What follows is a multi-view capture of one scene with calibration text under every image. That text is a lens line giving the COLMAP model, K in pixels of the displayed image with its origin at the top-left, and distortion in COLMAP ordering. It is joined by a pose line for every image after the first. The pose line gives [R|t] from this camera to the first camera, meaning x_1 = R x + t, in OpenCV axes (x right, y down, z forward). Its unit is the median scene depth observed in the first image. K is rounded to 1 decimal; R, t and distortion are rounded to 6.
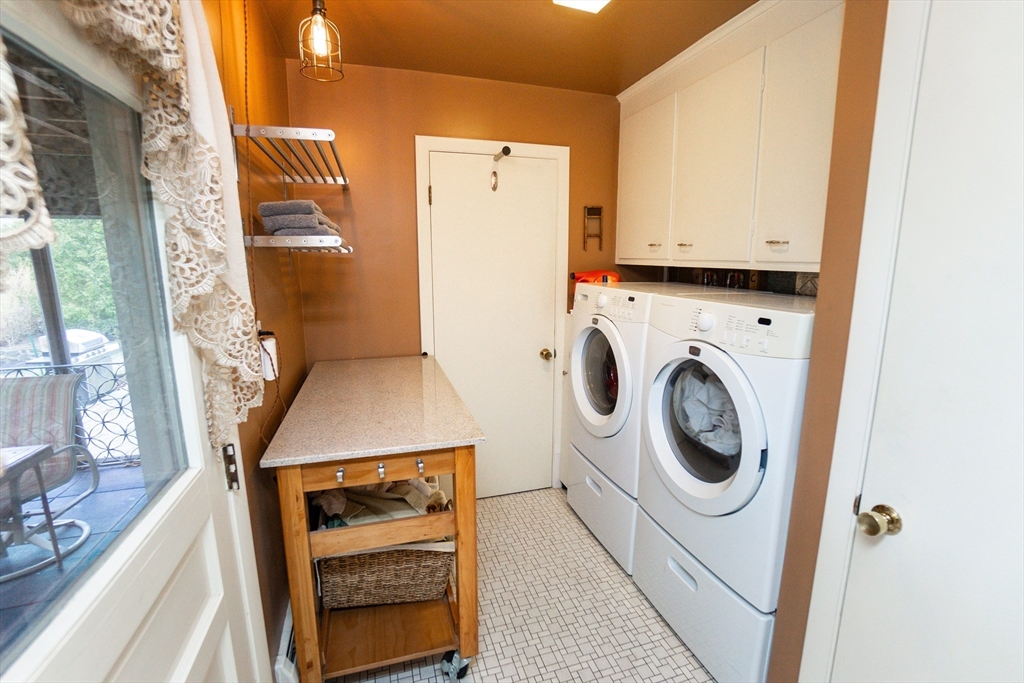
lens RADIAL K [[451.0, 0, 512.0], [0, 451.0, 341.5], [0, 0, 1]] dist [-0.049200, 0.011958]
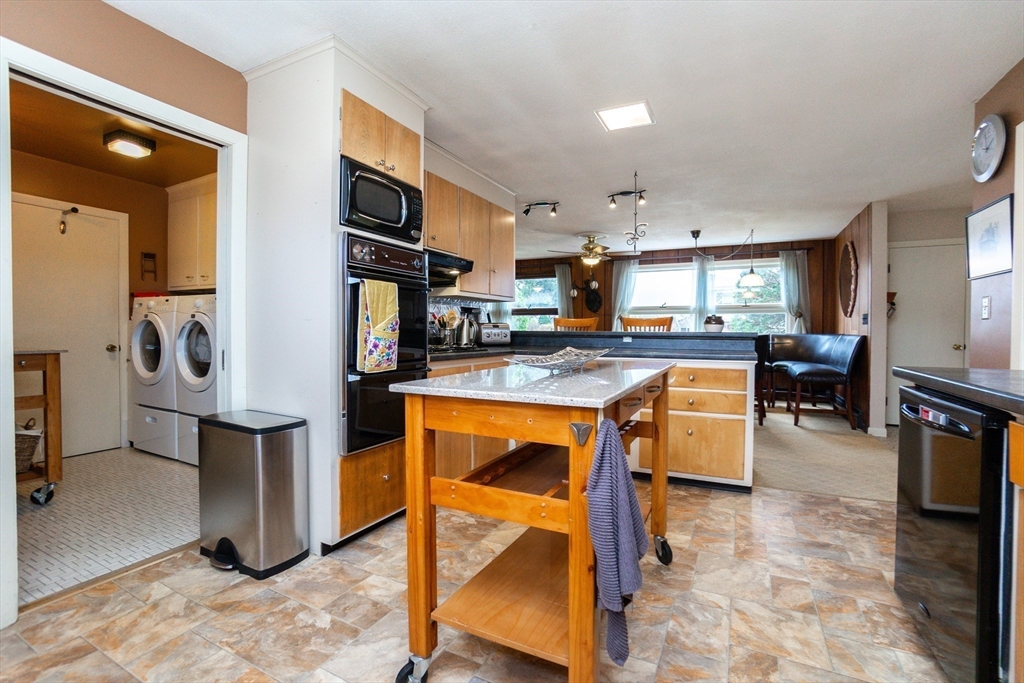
lens RADIAL K [[451.0, 0, 512.0], [0, 451.0, 341.5], [0, 0, 1]] dist [-0.049200, 0.011958]
pose [[0.698363, -0.011028, 0.715659, -0.030187], [0.122193, 0.987039, -0.104030, 0.327879], [-0.705236, 0.160099, 0.690659, -0.927667]]
